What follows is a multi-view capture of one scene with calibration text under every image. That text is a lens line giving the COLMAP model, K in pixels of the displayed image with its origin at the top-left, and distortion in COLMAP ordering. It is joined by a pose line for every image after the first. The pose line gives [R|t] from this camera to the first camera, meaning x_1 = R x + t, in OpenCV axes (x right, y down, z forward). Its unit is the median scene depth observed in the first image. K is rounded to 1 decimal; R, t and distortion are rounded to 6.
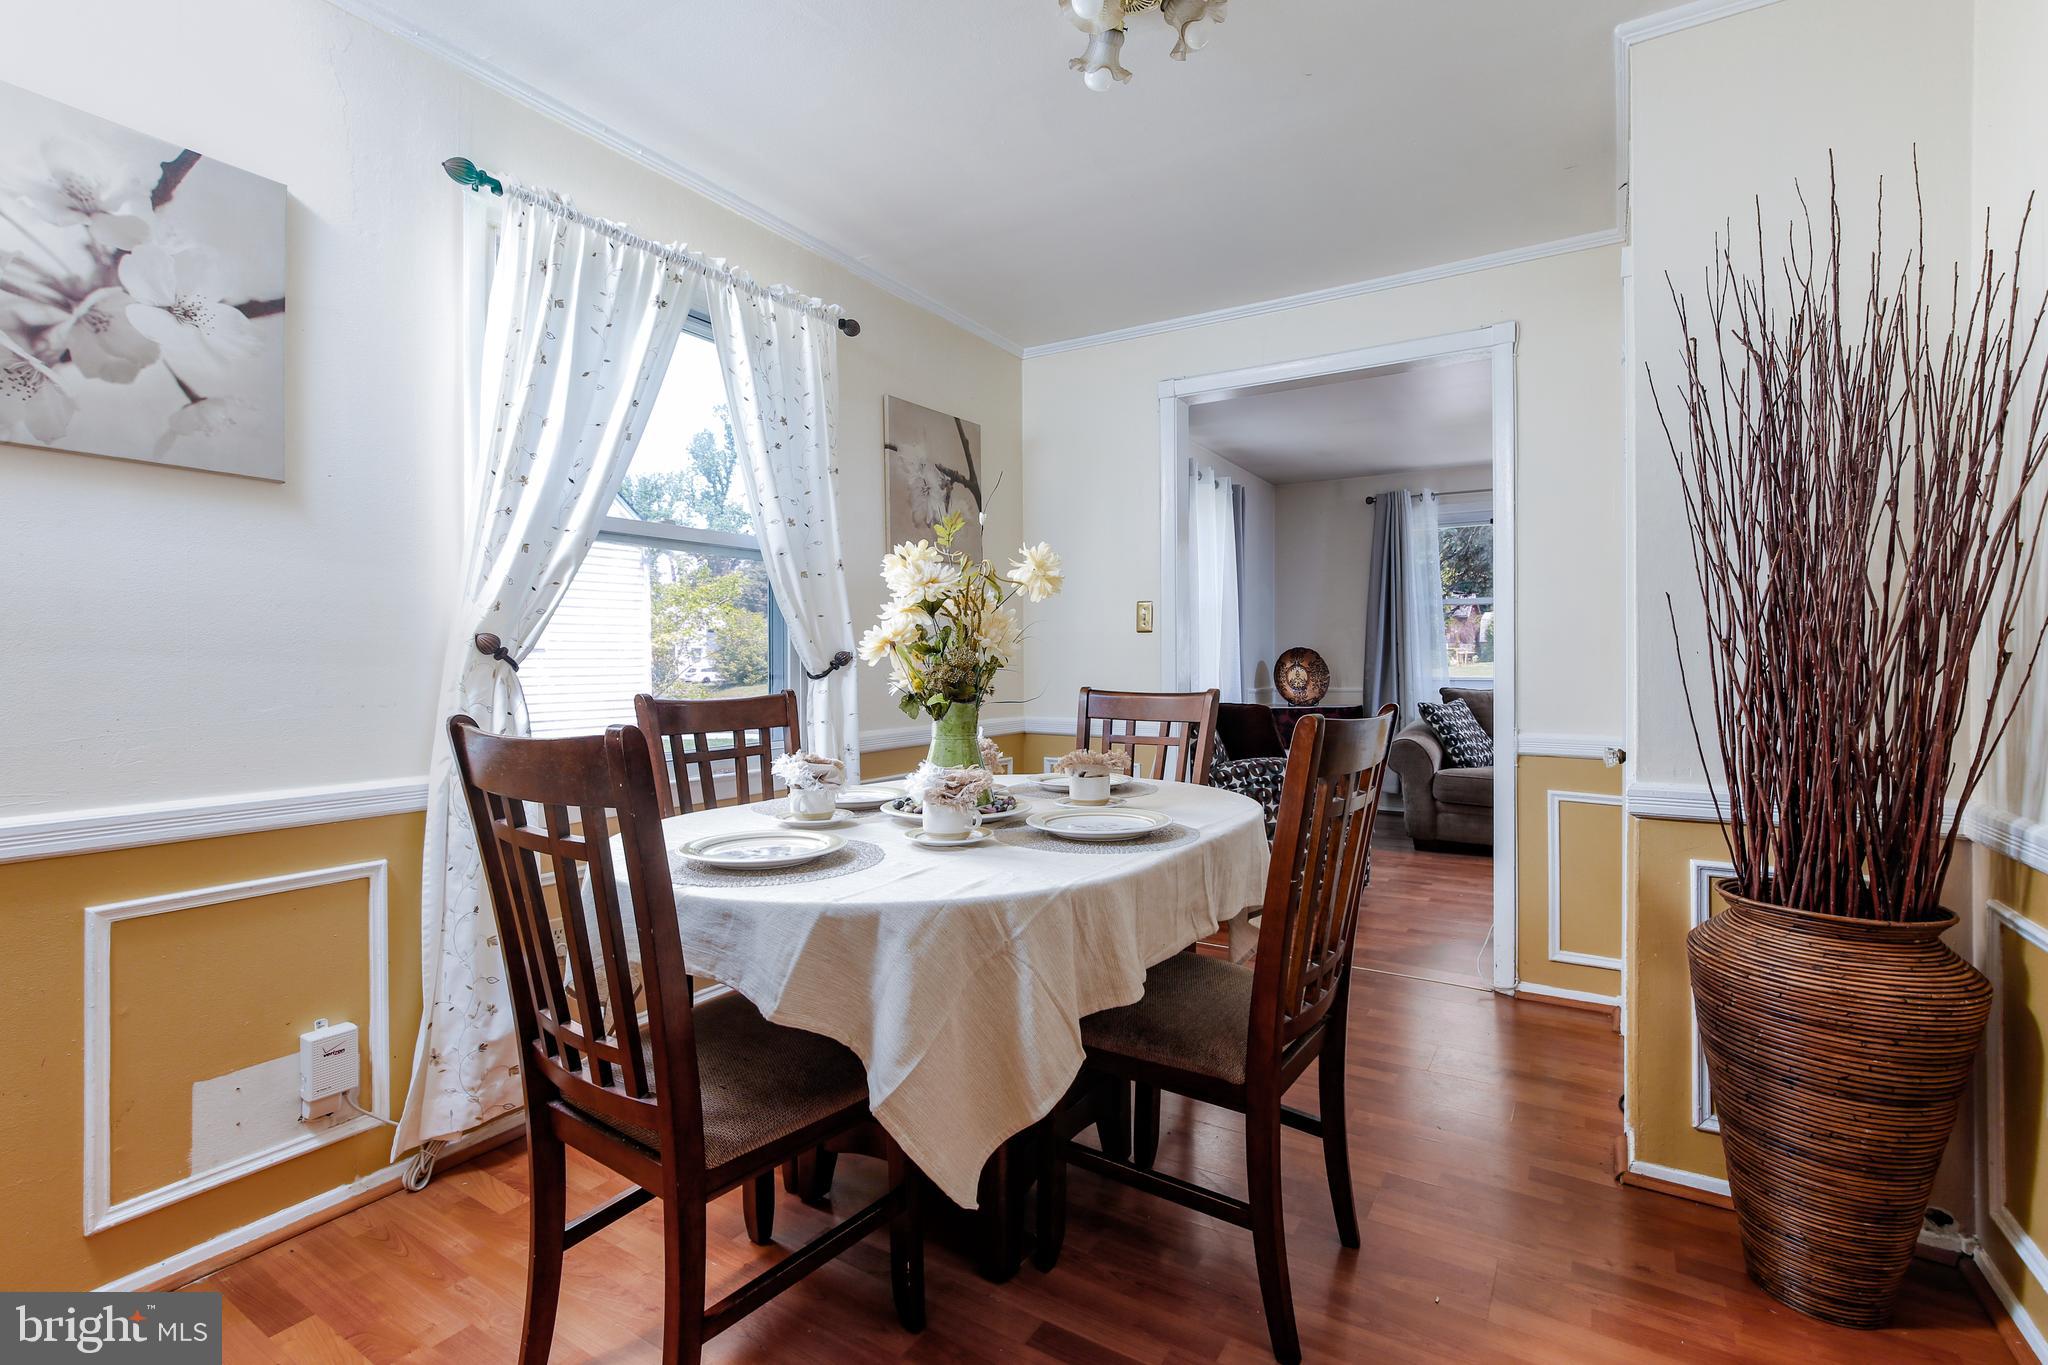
lens RADIAL K [[928.6, 0, 1017.2], [0, 928.6, 664.1], [0, 0, 1]] dist [-0.016068, 0.004995]
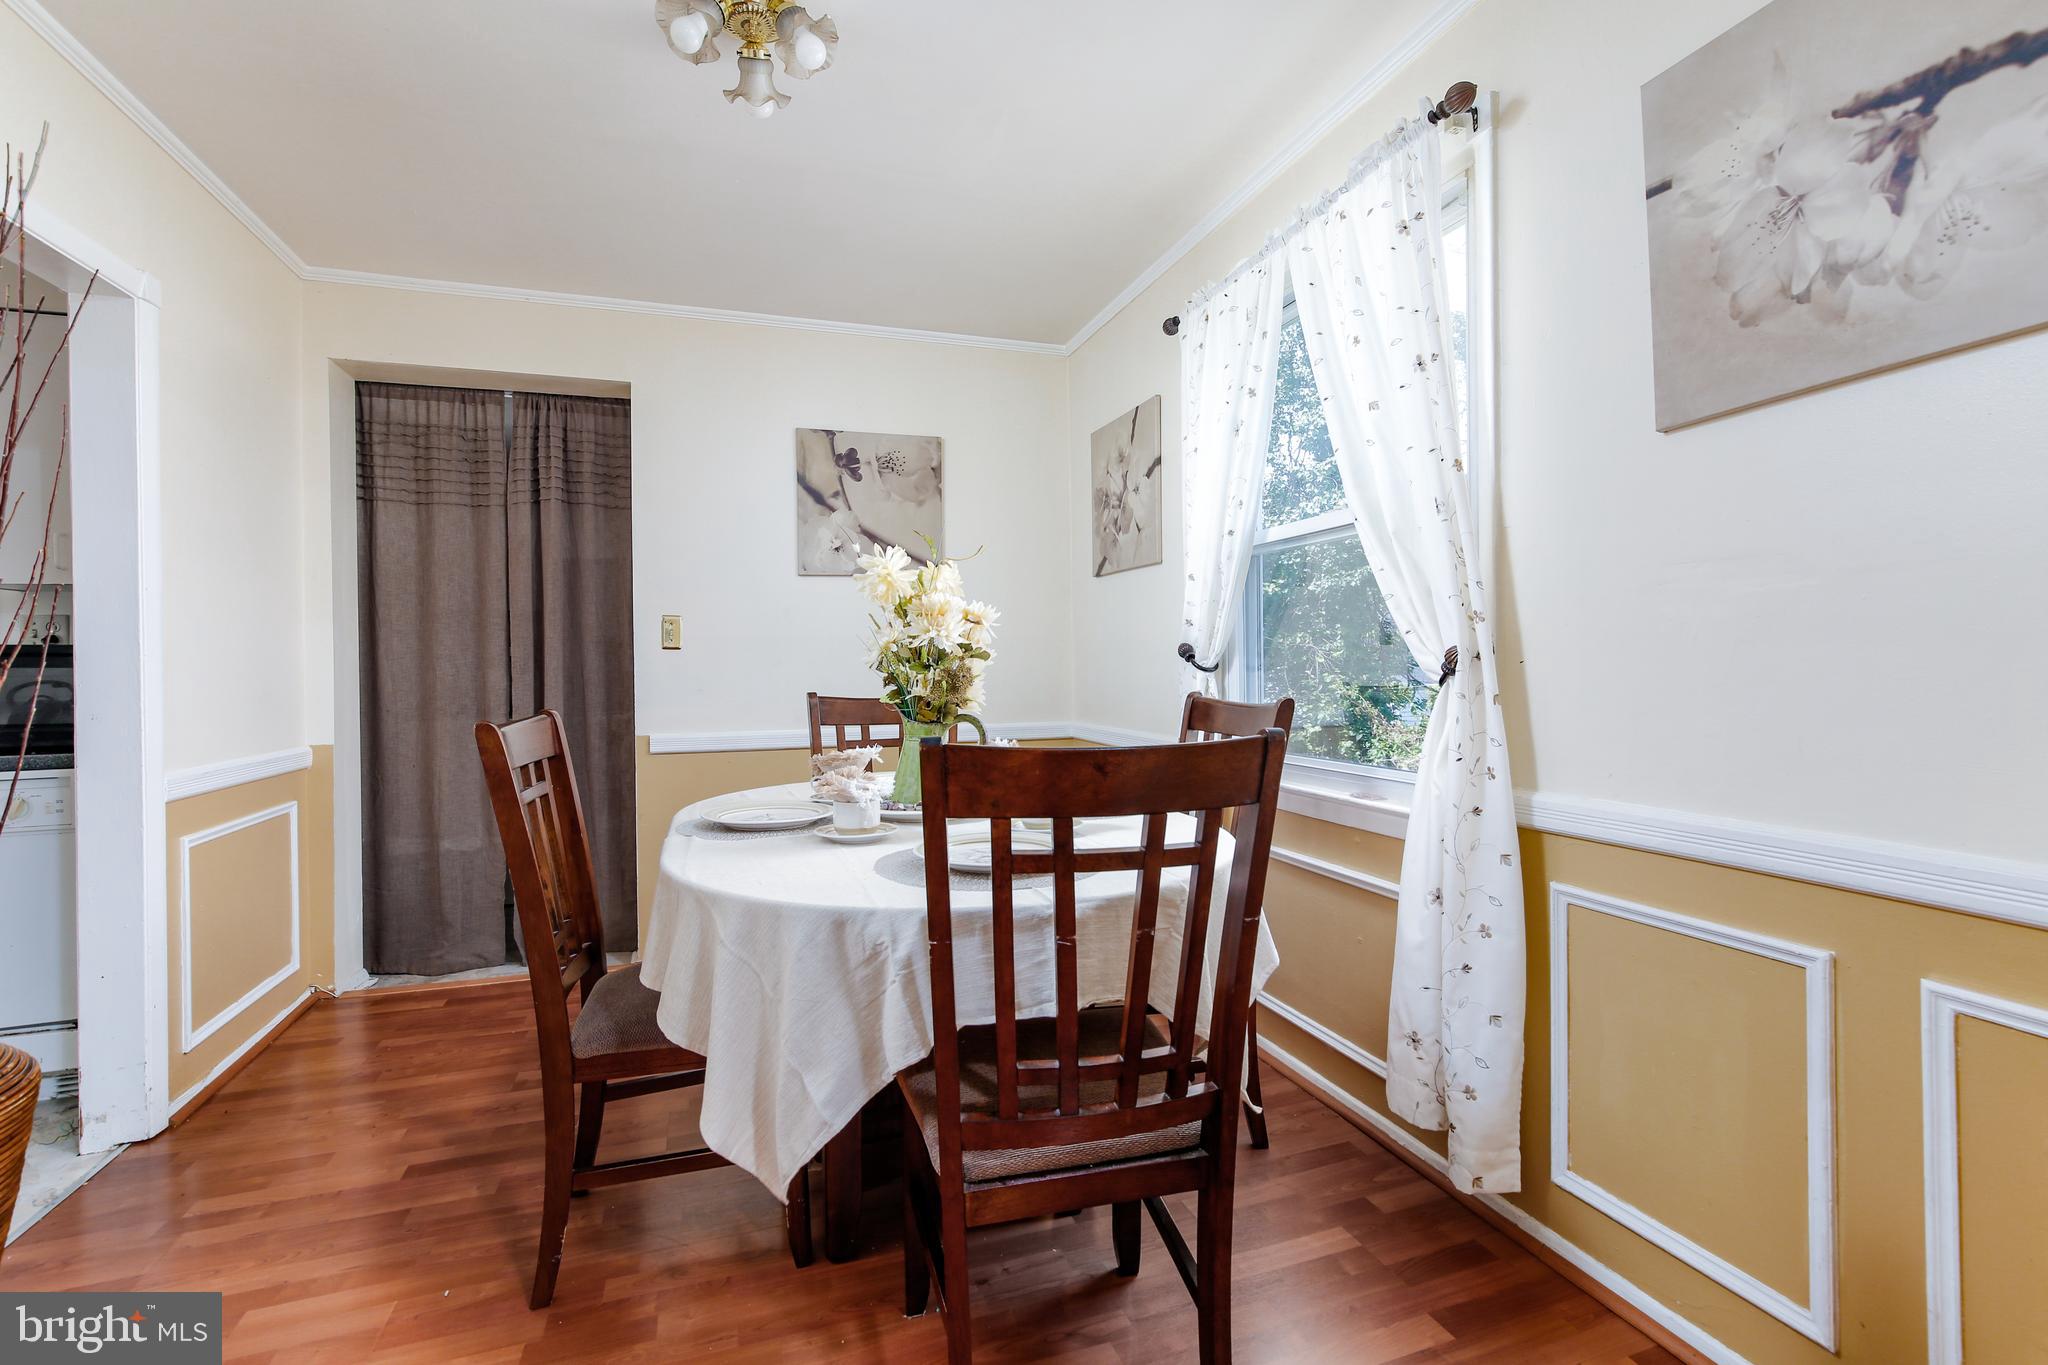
lens RADIAL K [[928.6, 0, 1028.7], [0, 928.6, 669.2], [0, 0, 1]] dist [-0.016068, 0.004995]
pose [[-0.625524, 0.008549, -0.780158, 0.410426], [0.004053, 0.999962, 0.007708, -0.003828], [0.780195, 0.001660, -0.625534, 1.041994]]
